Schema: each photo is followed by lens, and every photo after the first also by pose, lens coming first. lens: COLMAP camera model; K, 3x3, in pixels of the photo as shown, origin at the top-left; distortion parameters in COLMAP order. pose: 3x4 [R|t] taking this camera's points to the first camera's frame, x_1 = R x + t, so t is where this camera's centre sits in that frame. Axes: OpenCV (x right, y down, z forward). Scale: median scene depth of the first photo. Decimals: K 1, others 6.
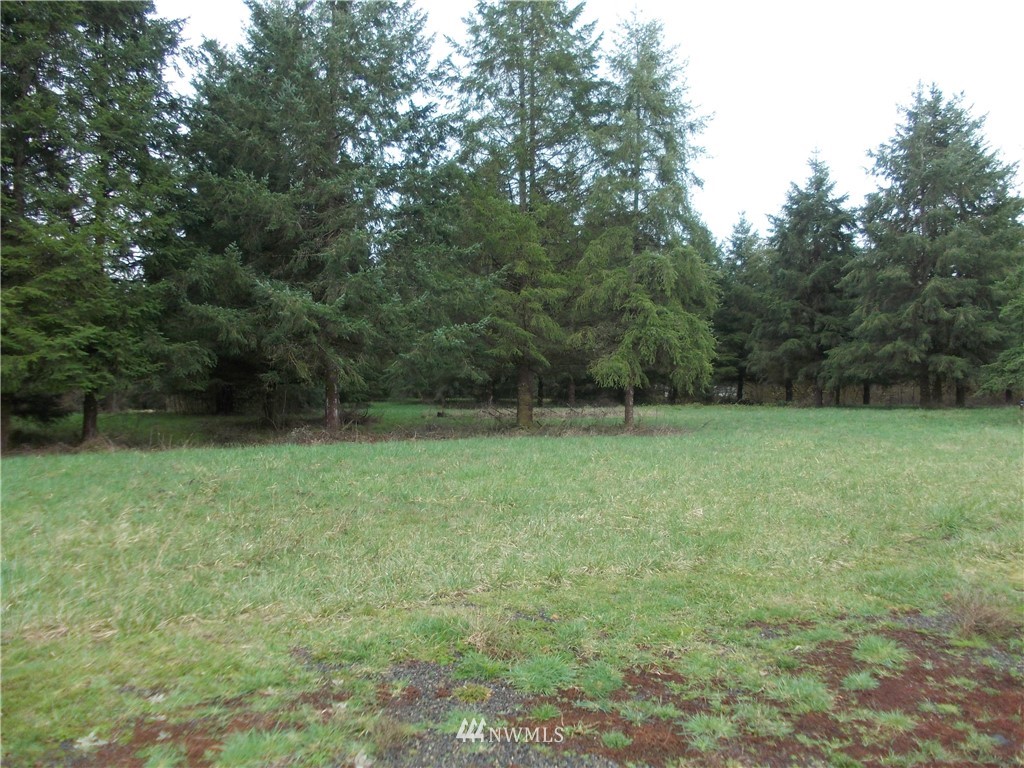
lens RADIAL K [[863.1, 0, 510.3], [0, 863.1, 386.9], [0, 0, 1]] dist [-0.000498, -0.034874]
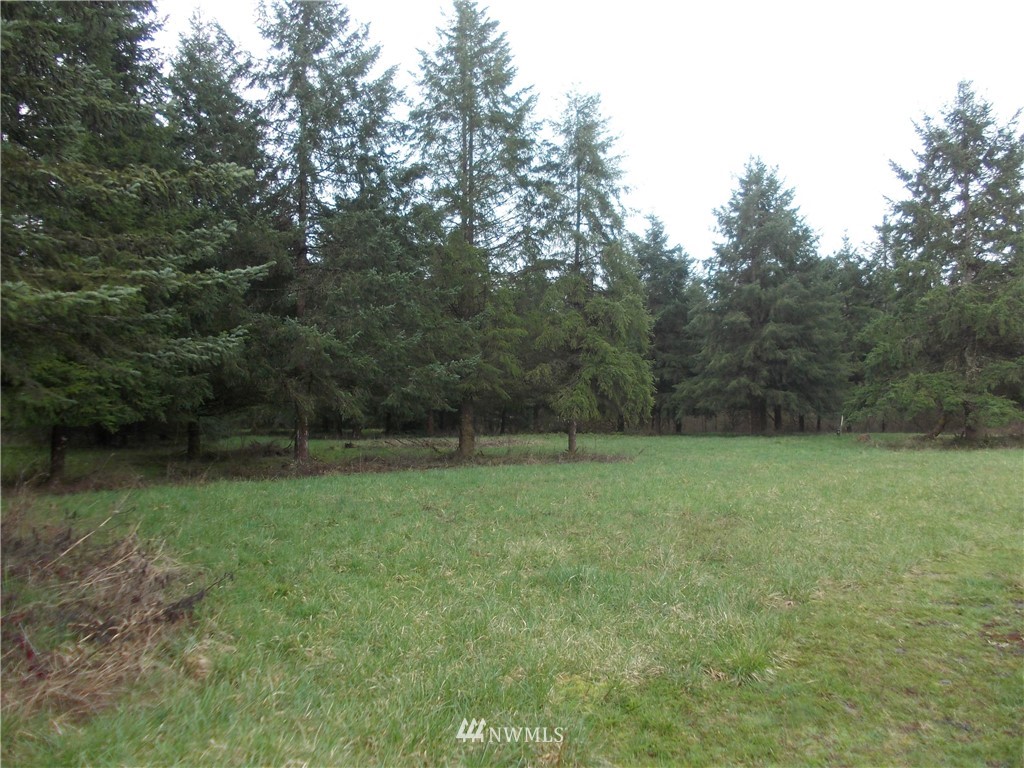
lens RADIAL K [[863.1, 0, 511.4], [0, 863.1, 382.3], [0, 0, 1]] dist [-0.000498, -0.034874]
pose [[0.963215, 0.008943, 0.268581, -0.165929], [0.001581, 0.999240, -0.038943, -0.002359], [-0.268726, 0.037935, 0.962469, -0.029335]]
